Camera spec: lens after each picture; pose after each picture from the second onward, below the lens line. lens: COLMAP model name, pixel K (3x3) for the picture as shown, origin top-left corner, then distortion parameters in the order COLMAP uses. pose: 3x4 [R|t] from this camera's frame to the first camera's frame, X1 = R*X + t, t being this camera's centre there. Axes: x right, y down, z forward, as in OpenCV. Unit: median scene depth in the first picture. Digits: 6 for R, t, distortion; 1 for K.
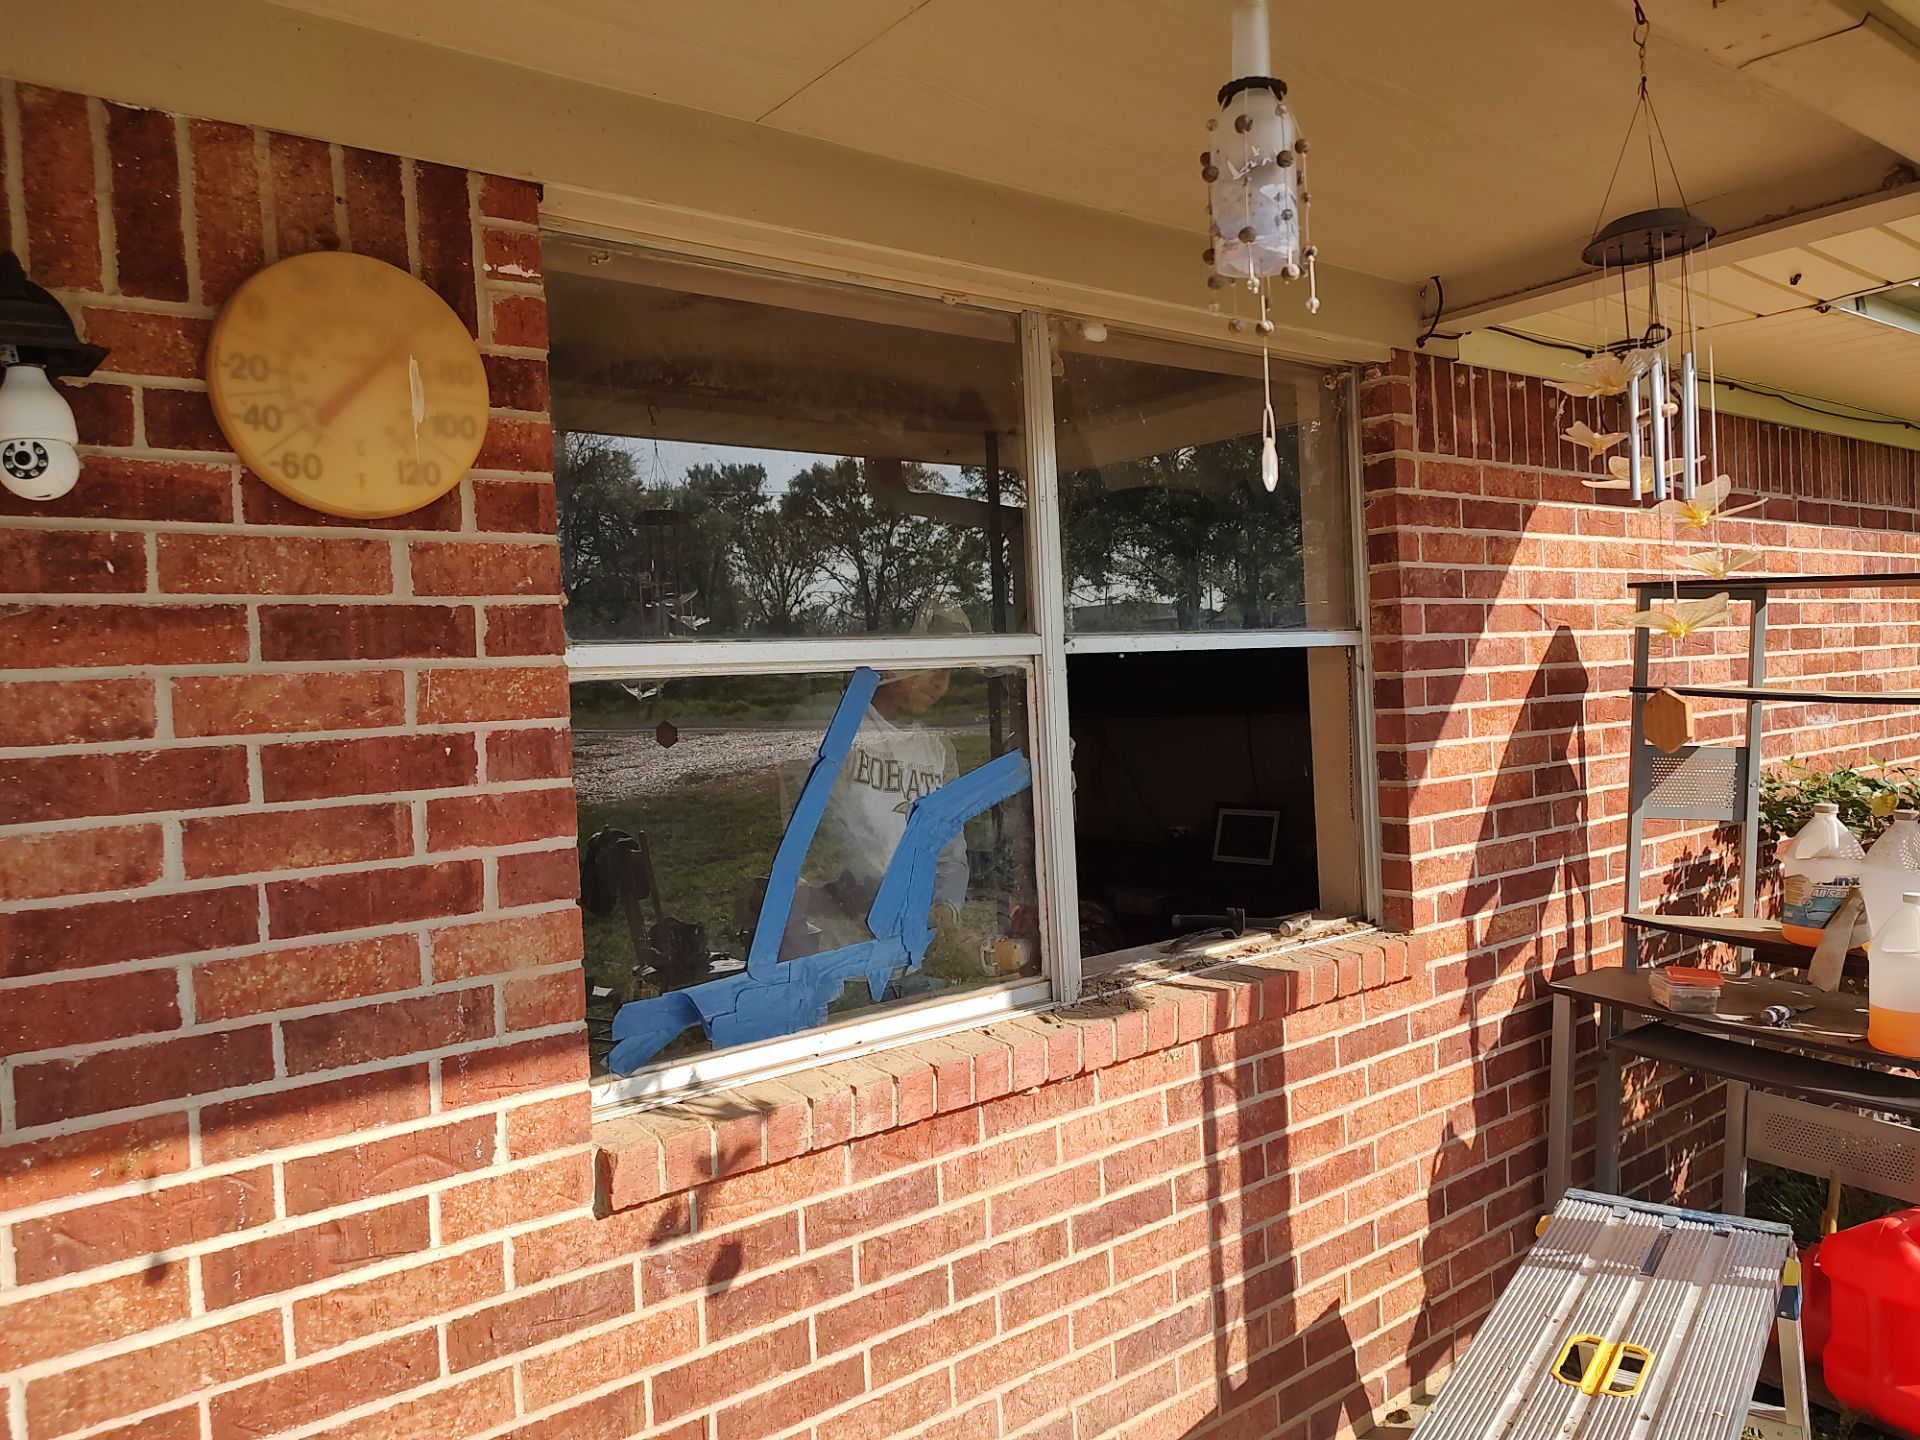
lens RADIAL K [[1384.8, 0, 981.5], [0, 1384.8, 716.2], [0, 0, 1]] dist [0.029608, -0.034059]
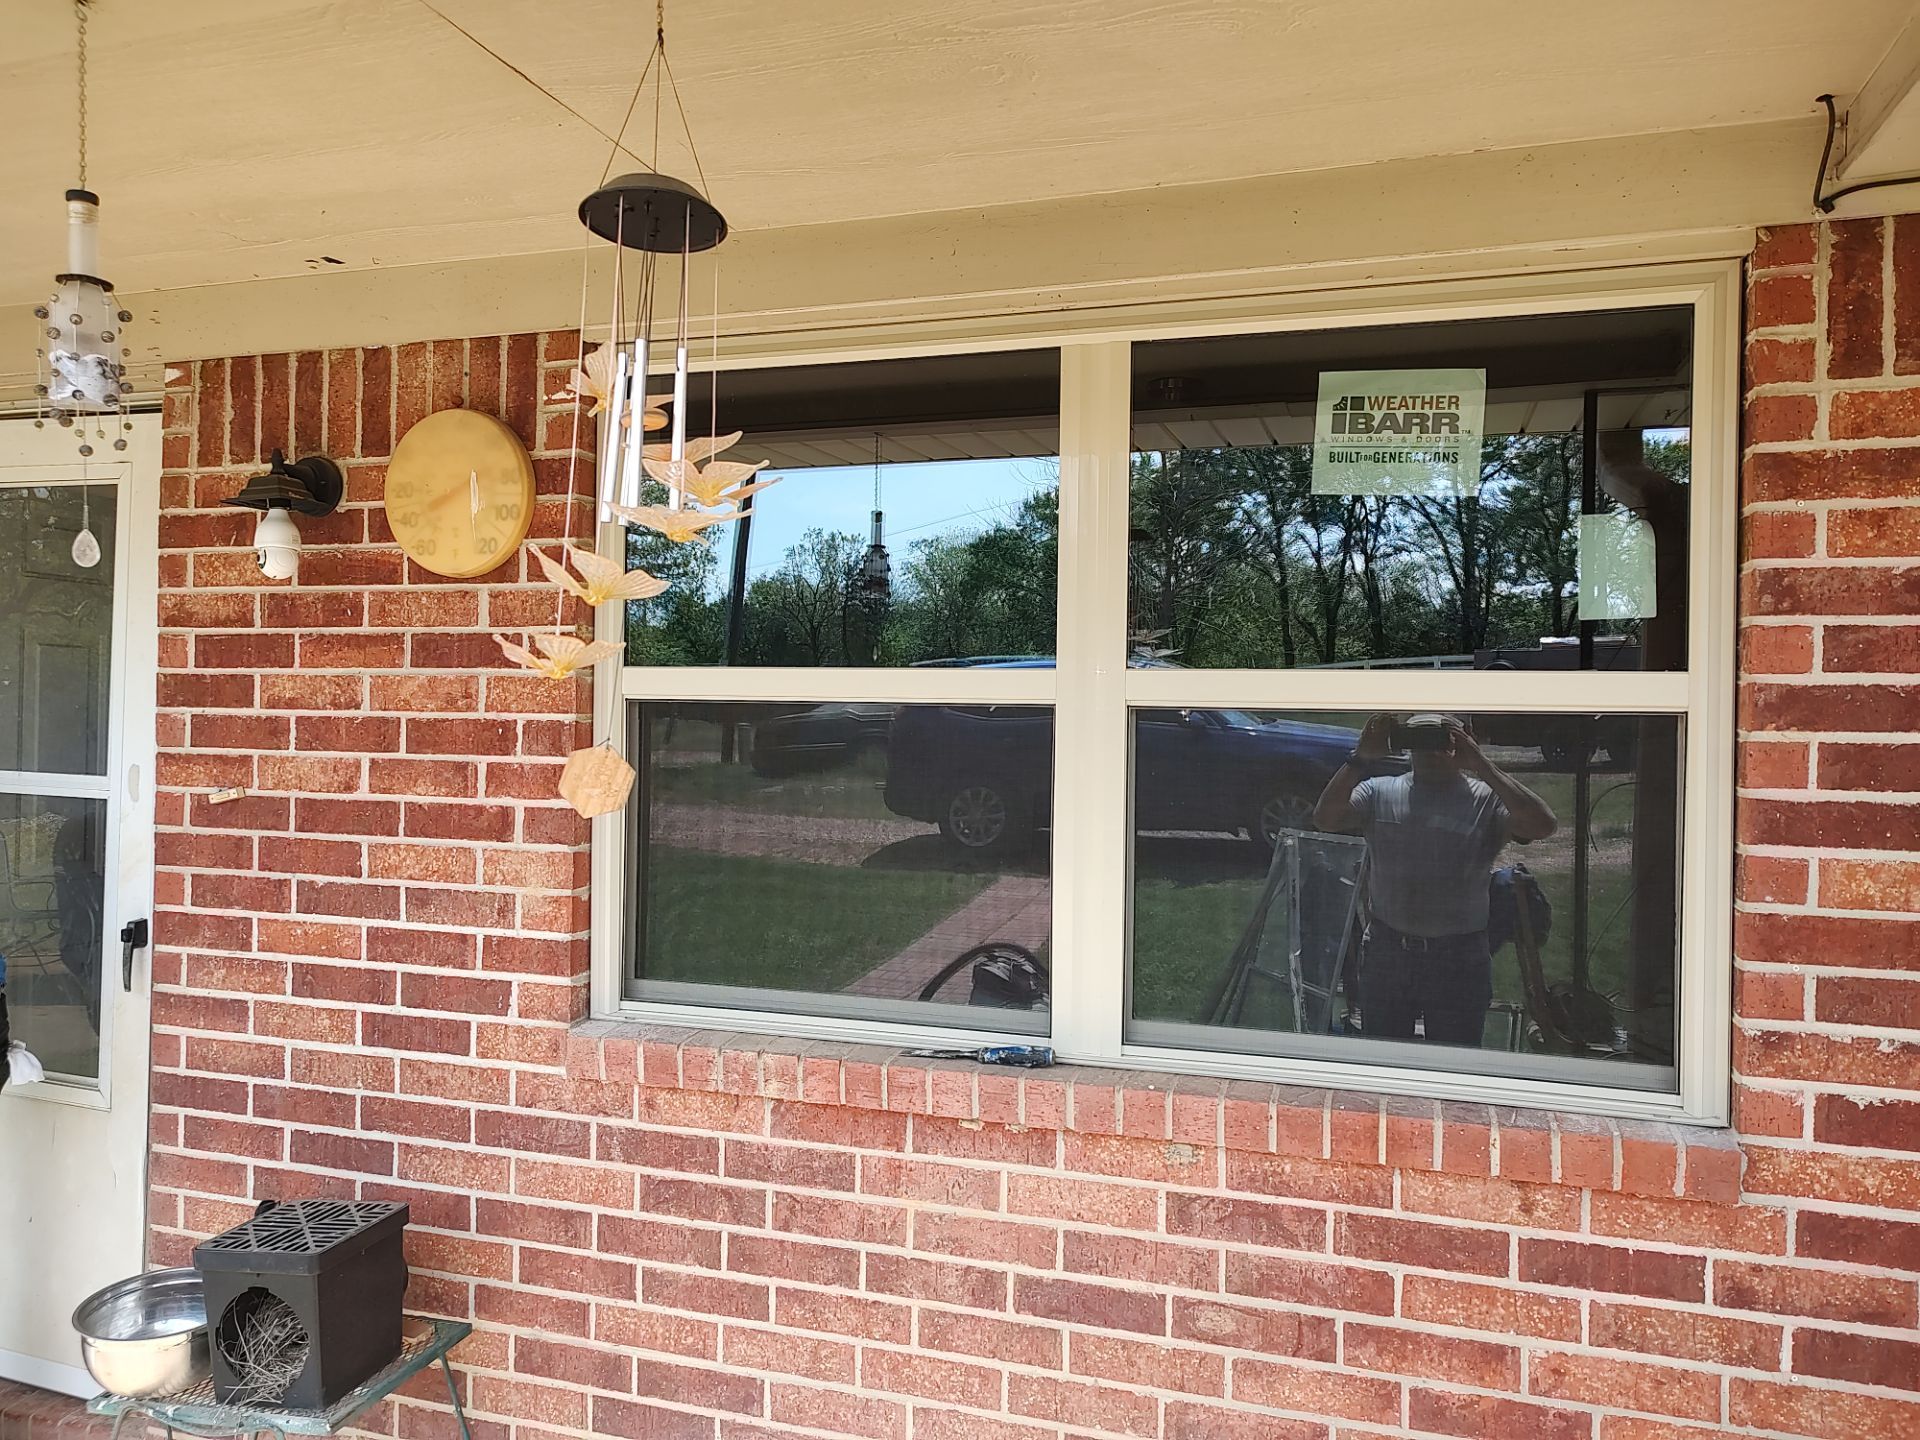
lens RADIAL K [[1384.8, 0, 981.5], [0, 1384.8, 716.2], [0, 0, 1]] dist [0.029608, -0.034059]
pose [[0.543474, 0.060320, -0.837256, 1.166950], [-0.057500, 0.997747, 0.034559, -0.073565], [0.837454, 0.029360, 0.545718, 0.634788]]
